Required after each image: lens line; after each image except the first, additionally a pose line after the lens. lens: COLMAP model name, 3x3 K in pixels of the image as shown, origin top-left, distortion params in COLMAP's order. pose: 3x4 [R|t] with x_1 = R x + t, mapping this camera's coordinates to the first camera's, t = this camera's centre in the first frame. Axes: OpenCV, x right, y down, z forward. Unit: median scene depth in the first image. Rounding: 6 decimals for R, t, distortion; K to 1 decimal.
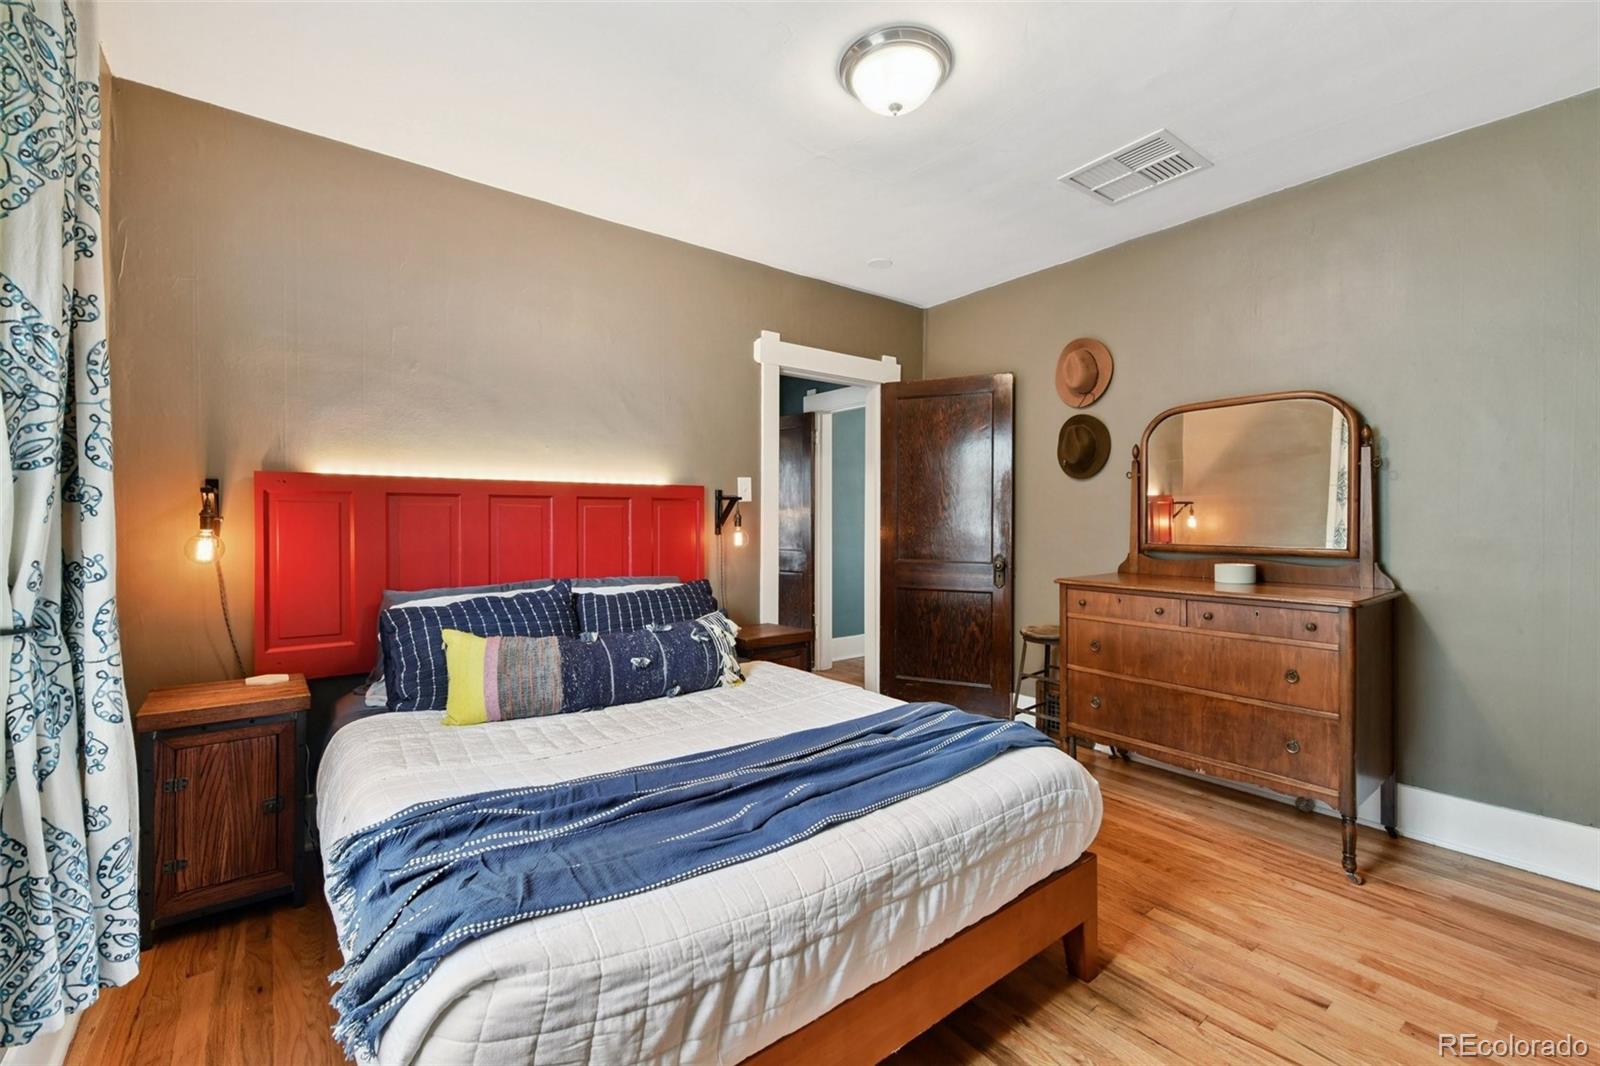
lens RADIAL K [[706.6, 0, 788.6], [0, 706.6, 521.7], [0, 0, 1]] dist [0.017185, -0.004506]
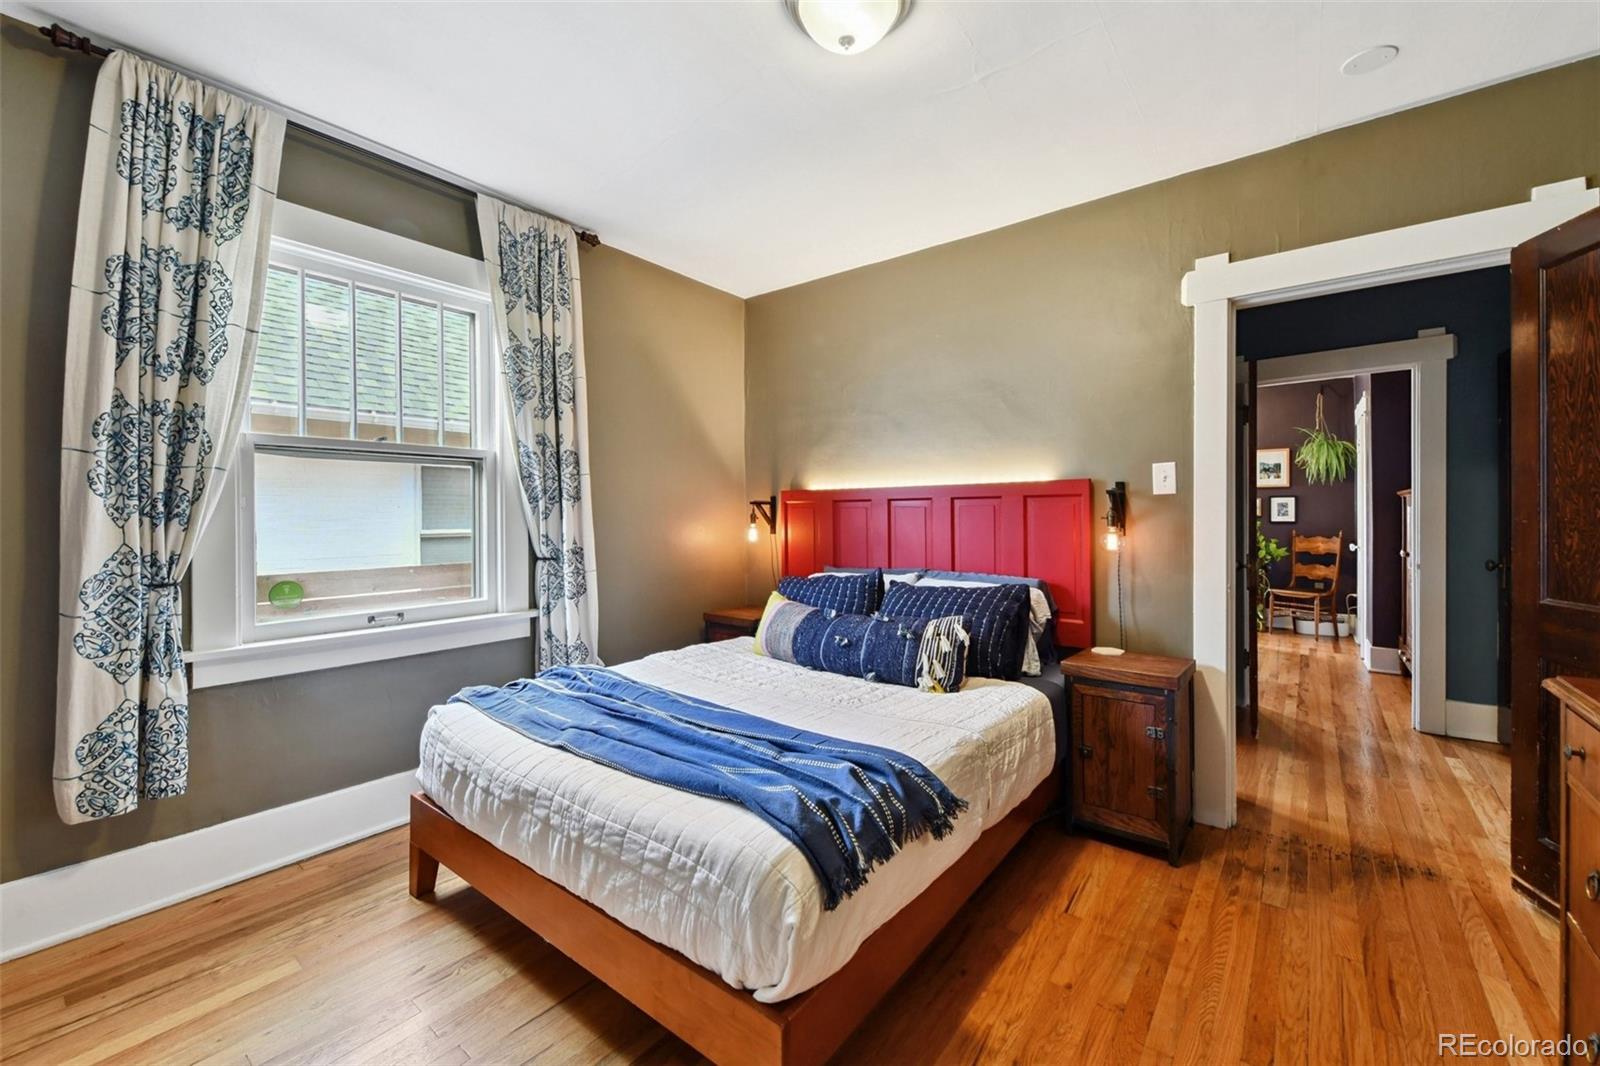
lens RADIAL K [[630.5, 0, 790.6], [0, 630.5, 521.8], [0, 0, 1]] dist [0.010545, -0.005988]
pose [[0.230420, 0.003809, -0.973084, 0.923681], [-0.000388, 0.999993, 0.003823, -0.002526], [0.973091, -0.000504, 0.230419, 0.801321]]
